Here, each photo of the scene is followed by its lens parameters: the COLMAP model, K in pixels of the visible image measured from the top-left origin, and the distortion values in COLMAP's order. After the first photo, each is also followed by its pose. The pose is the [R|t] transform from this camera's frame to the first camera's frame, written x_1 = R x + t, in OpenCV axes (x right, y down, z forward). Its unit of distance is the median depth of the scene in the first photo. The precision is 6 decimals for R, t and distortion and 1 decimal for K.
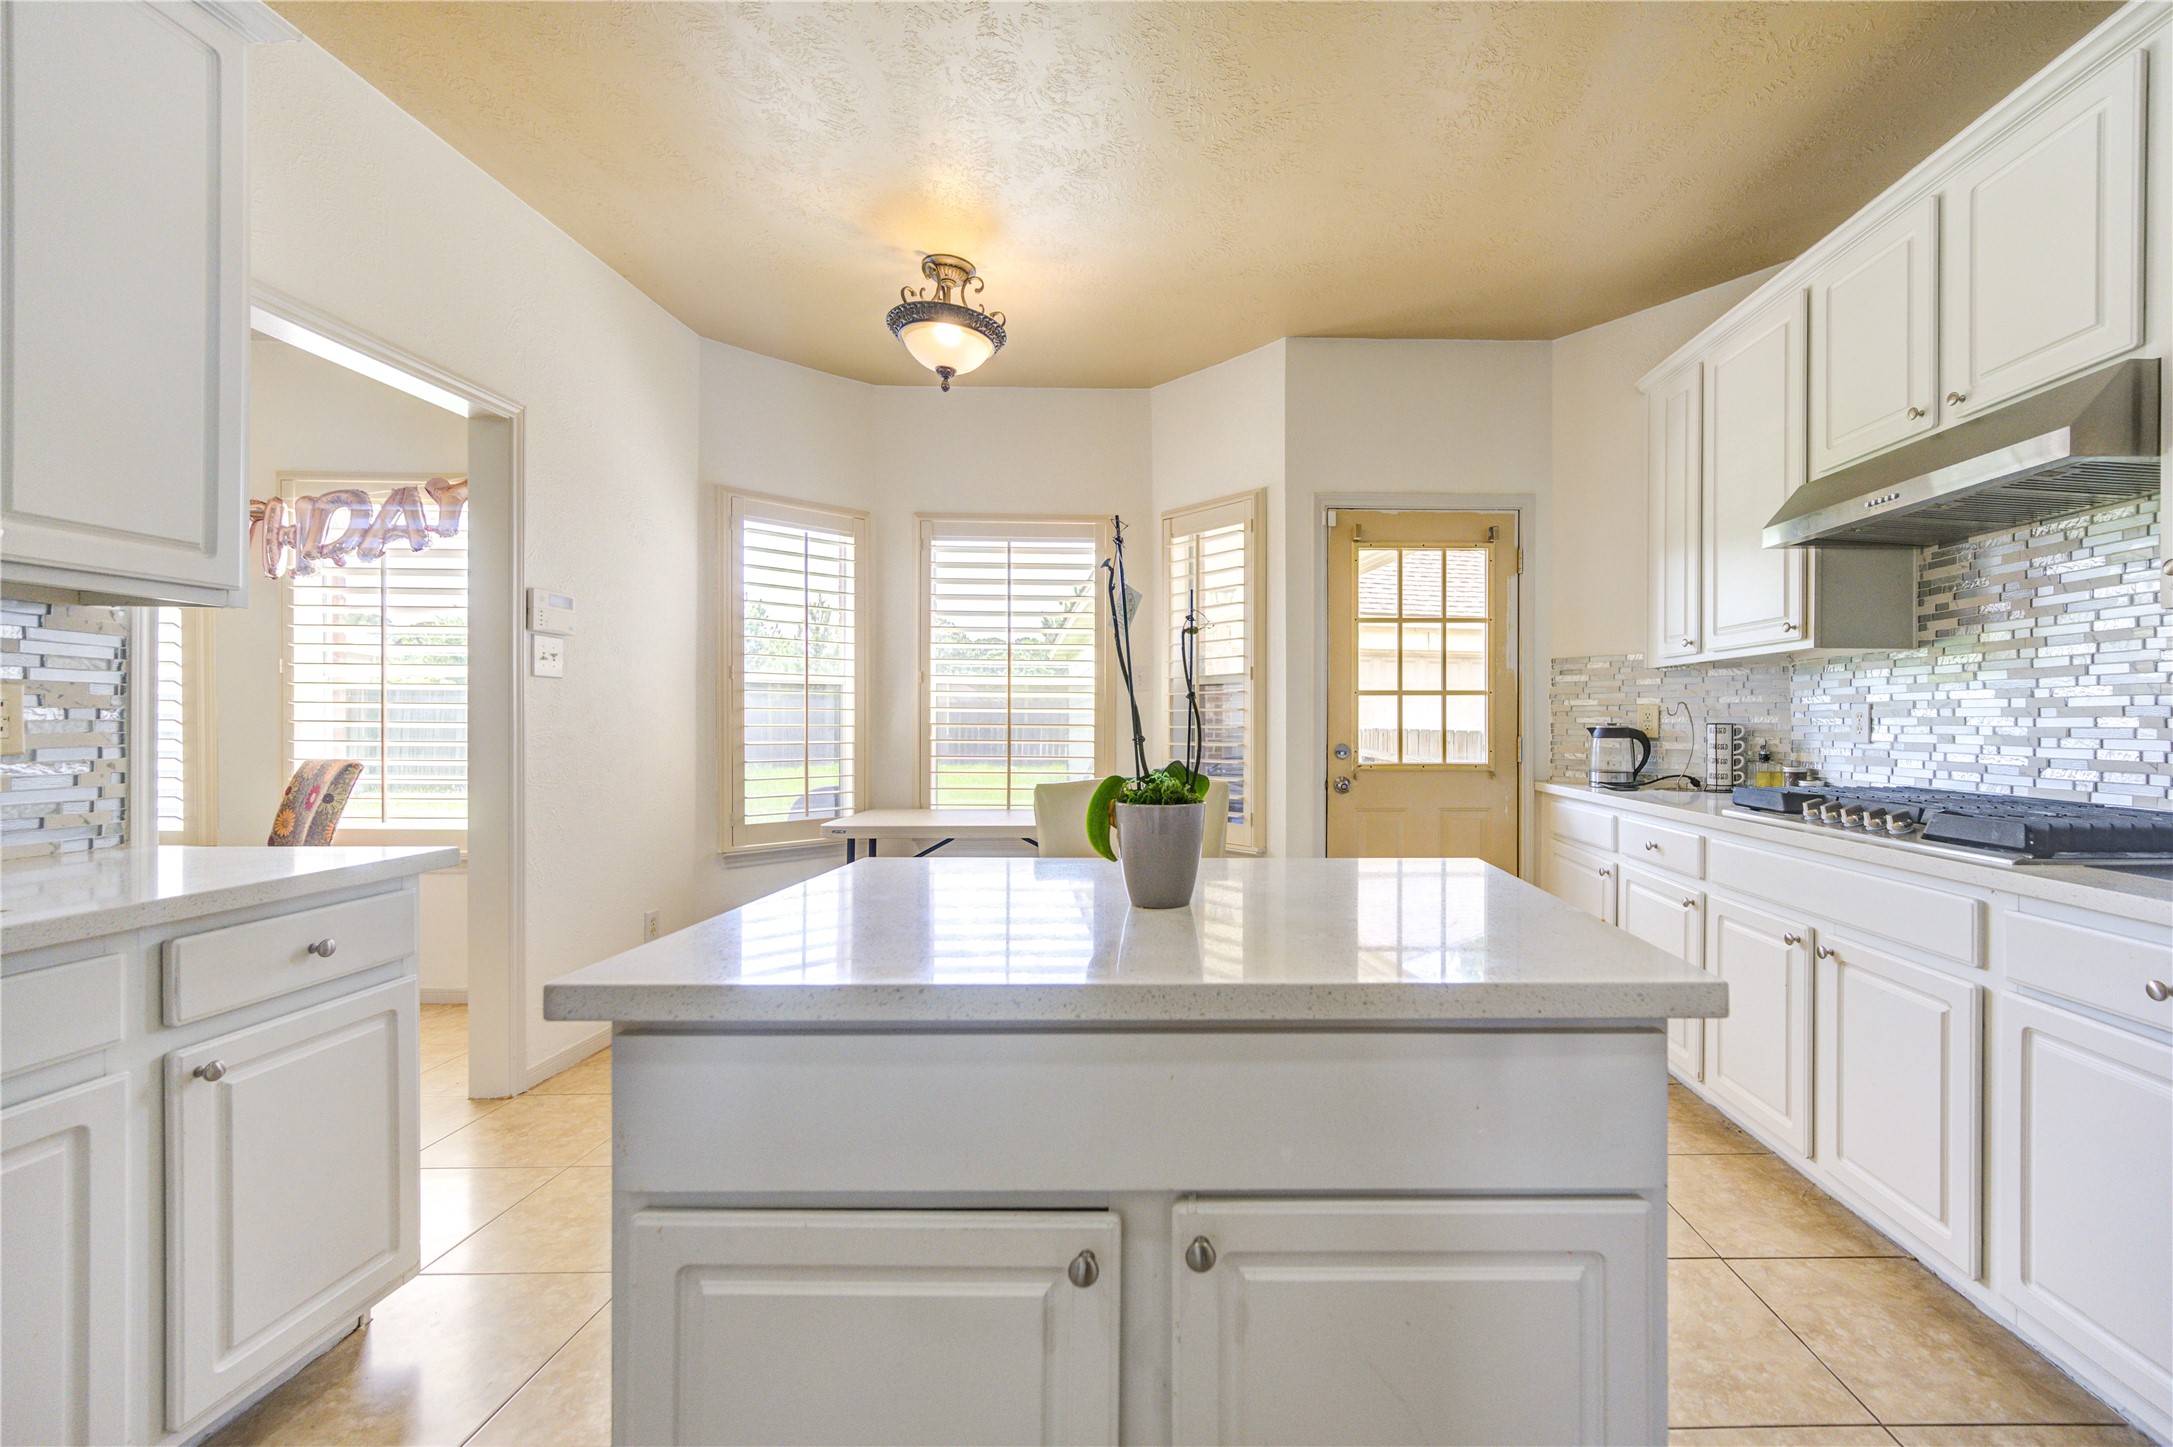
lens RADIAL K [[851.4, 0, 1071.0], [0, 851.4, 725.0], [0, 0, 1]] dist [0.002591, -0.000080]
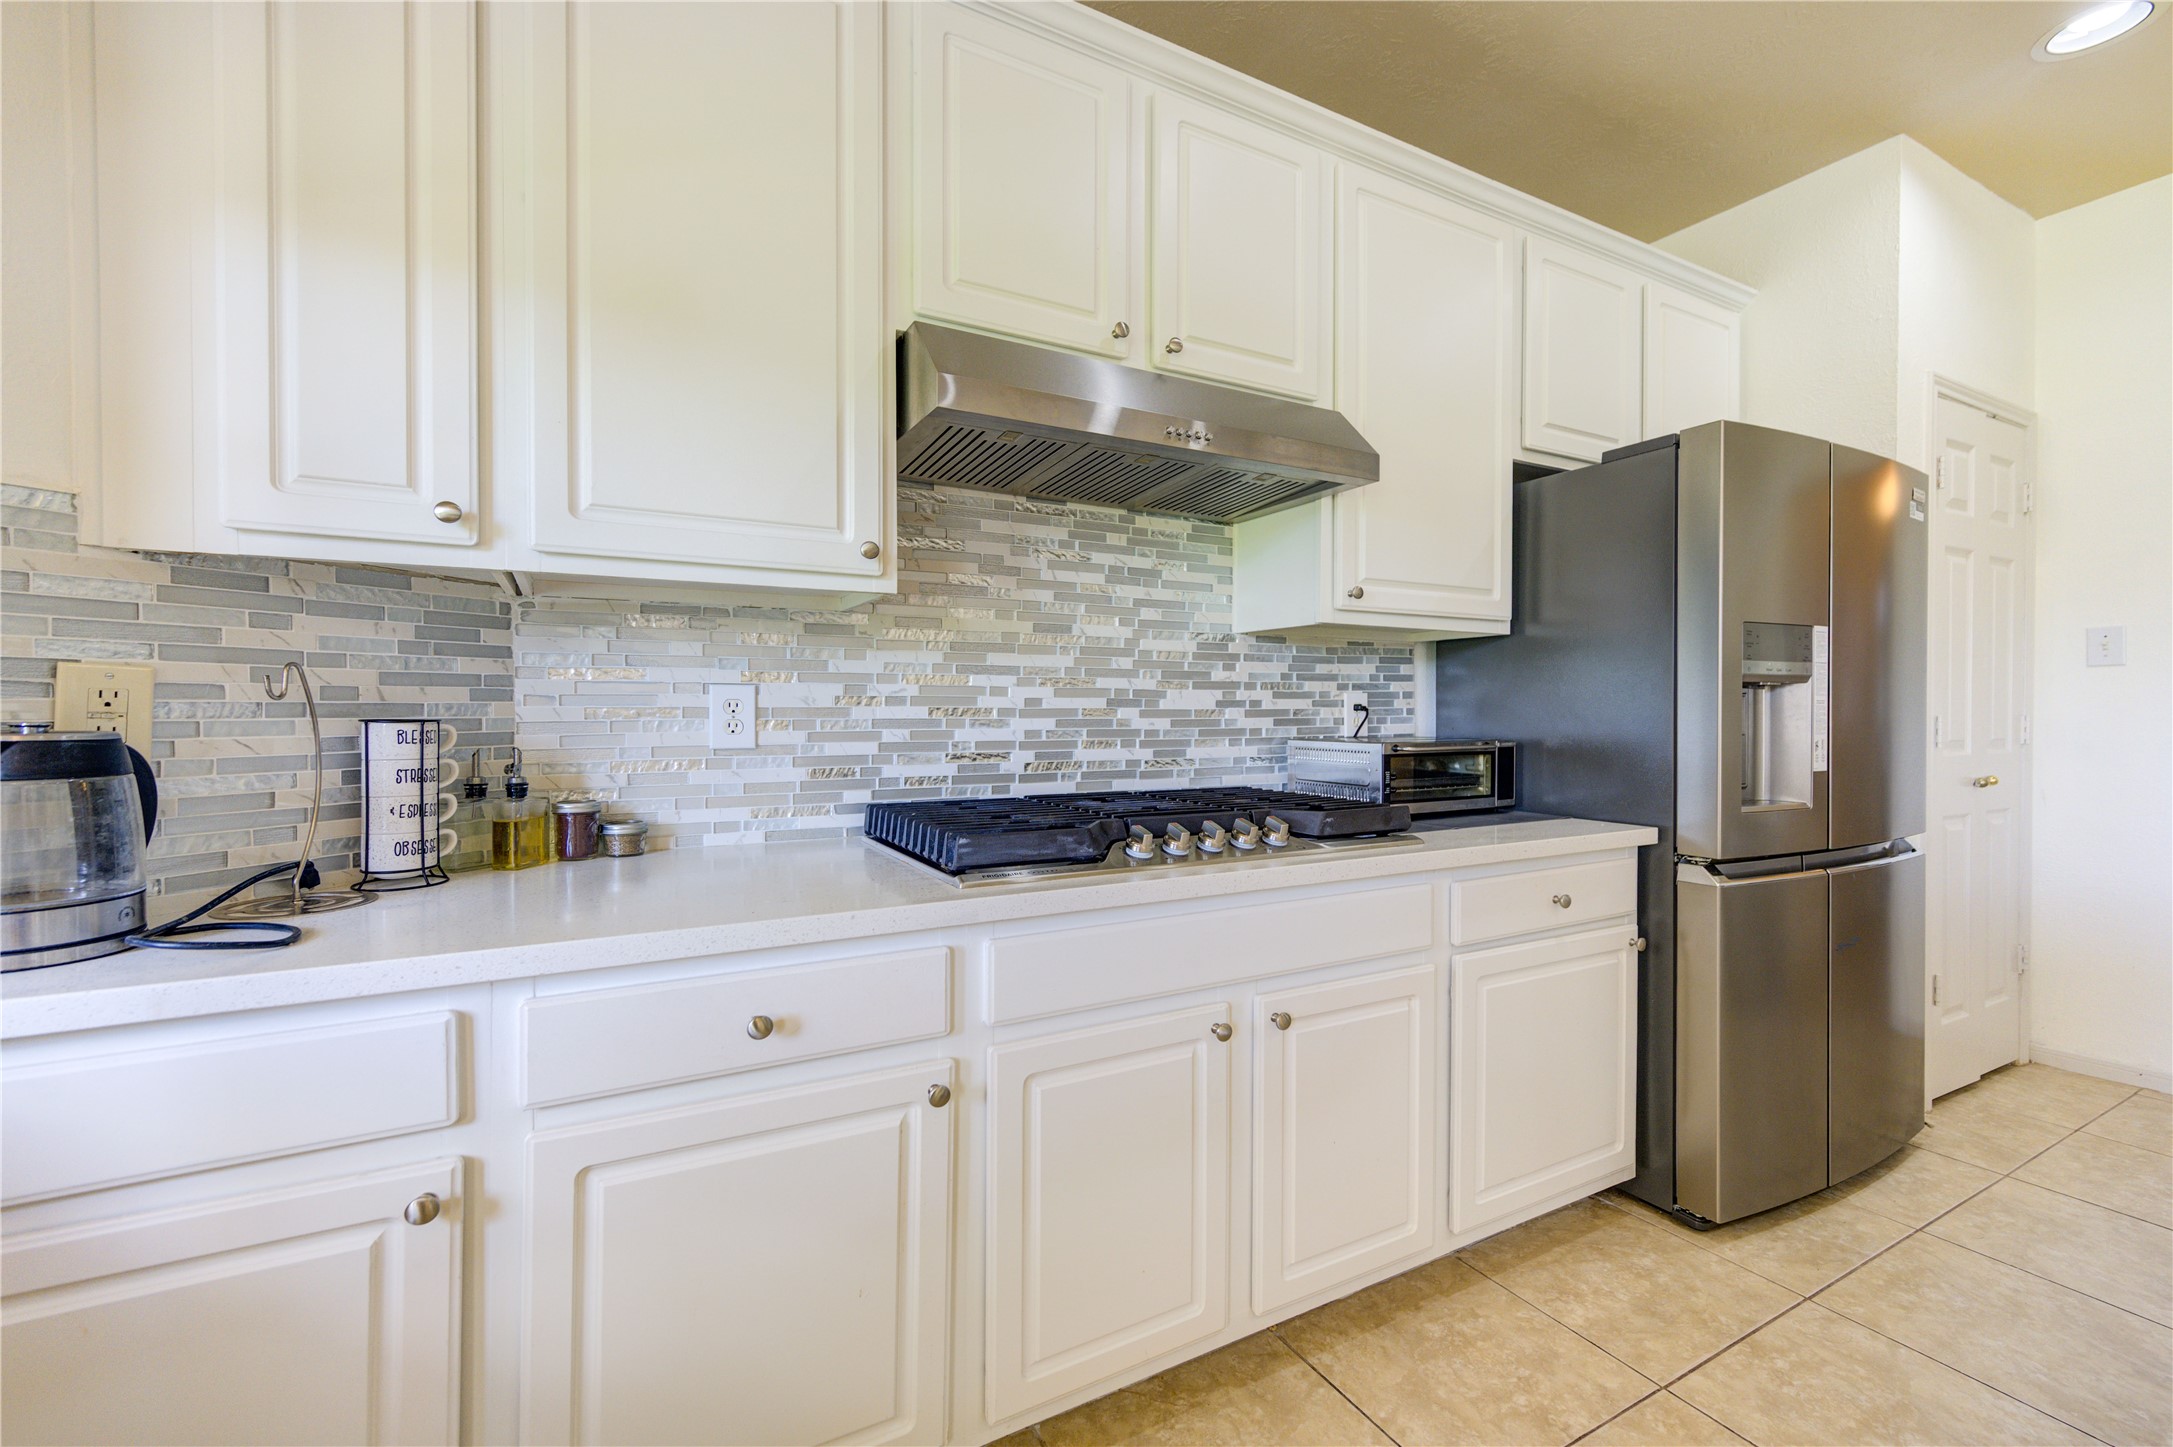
lens RADIAL K [[851.4, 0, 1071.0], [0, 851.4, 725.0], [0, 0, 1]] dist [0.002591, -0.000080]
pose [[-0.589654, -0.009832, 0.807596, 0.247765], [0.005493, 0.999854, 0.016183, -0.002743], [-0.807637, 0.013978, -0.589514, 1.000851]]
